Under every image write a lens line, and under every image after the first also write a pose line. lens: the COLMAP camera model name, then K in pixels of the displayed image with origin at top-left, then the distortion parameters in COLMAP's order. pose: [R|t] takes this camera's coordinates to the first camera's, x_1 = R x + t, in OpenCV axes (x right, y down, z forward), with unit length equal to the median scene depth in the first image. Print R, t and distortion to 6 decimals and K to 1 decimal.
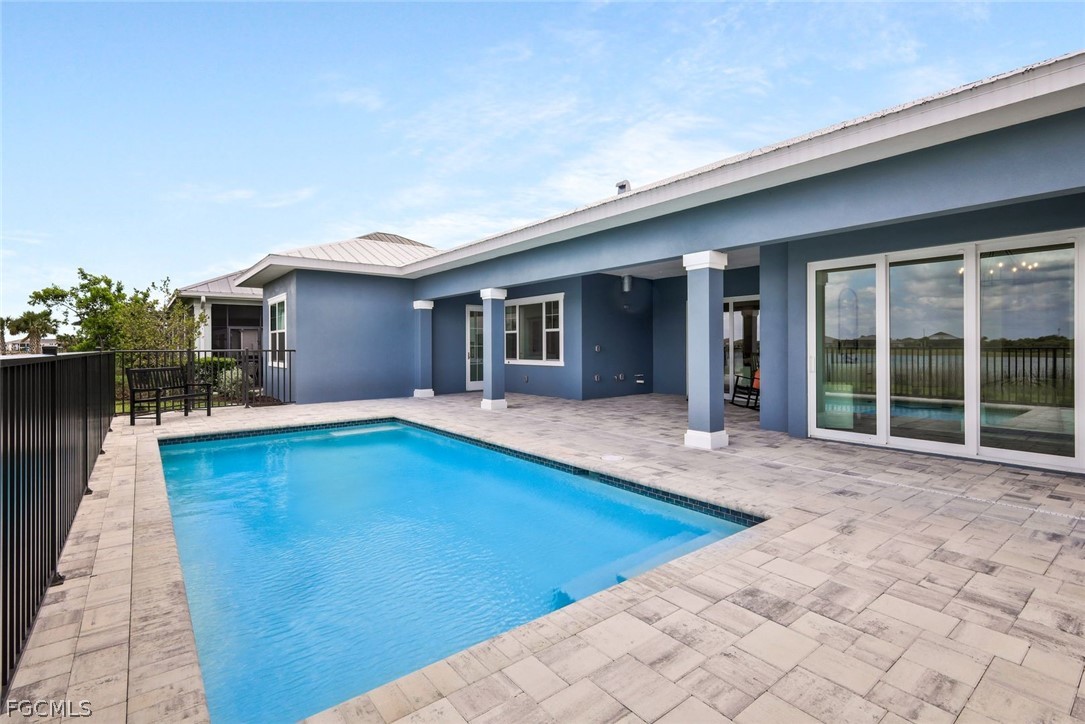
lens RADIAL K [[509.9, 0, 544.4], [0, 509.9, 347.7], [0, 0, 1]] dist [0.008898, 0.000458]
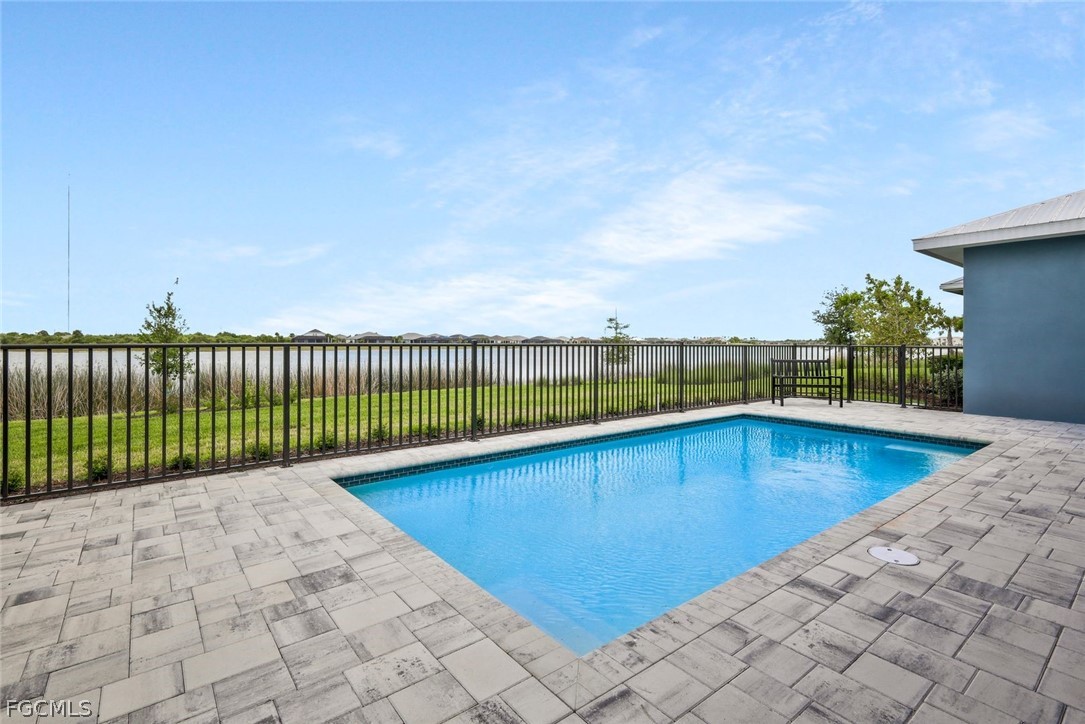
lens RADIAL K [[509.9, 0, 544.4], [0, 509.9, 347.7], [0, 0, 1]] dist [0.008898, 0.000458]
pose [[-0.006751, 0.013500, -0.999886, 1.182515], [-0.004893, 0.999896, 0.013533, -0.001382], [0.999965, 0.004984, -0.006684, 1.159911]]
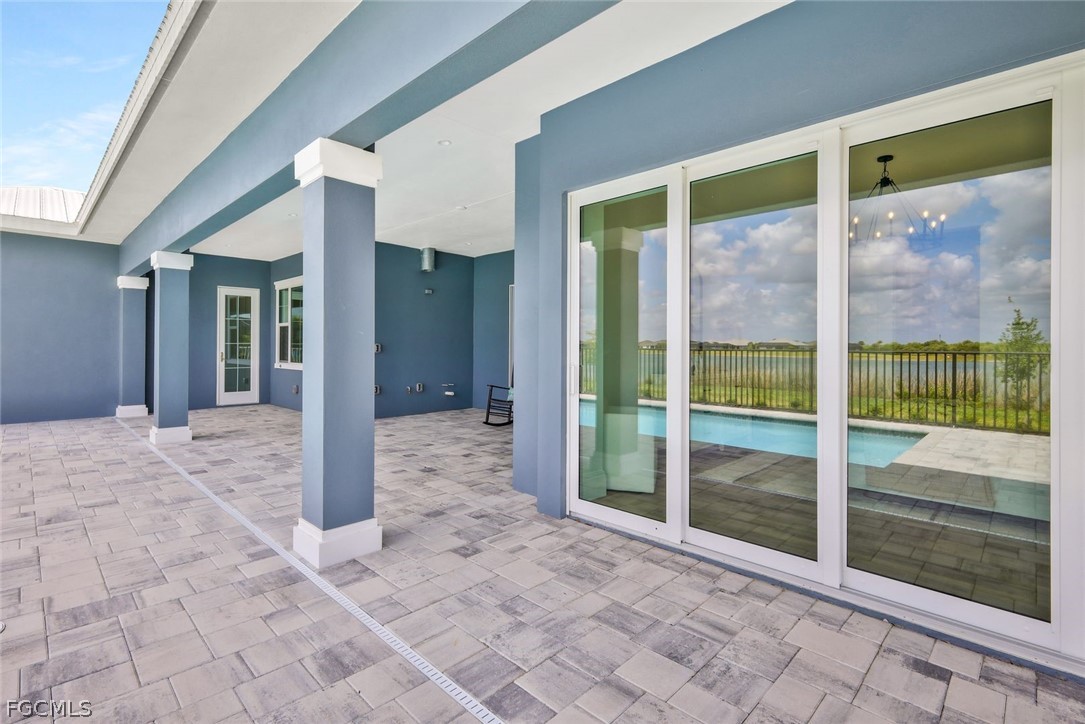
lens RADIAL K [[493.1, 0, 545.6], [0, 493.1, 345.0], [0, 0, 1]] dist [0.009946, 0.000734]
pose [[0.993408, 0.009794, 0.114209, 0.931079], [-0.009205, 0.999941, -0.005686, -0.003565], [-0.114258, 0.004597, 0.993440, 1.039058]]
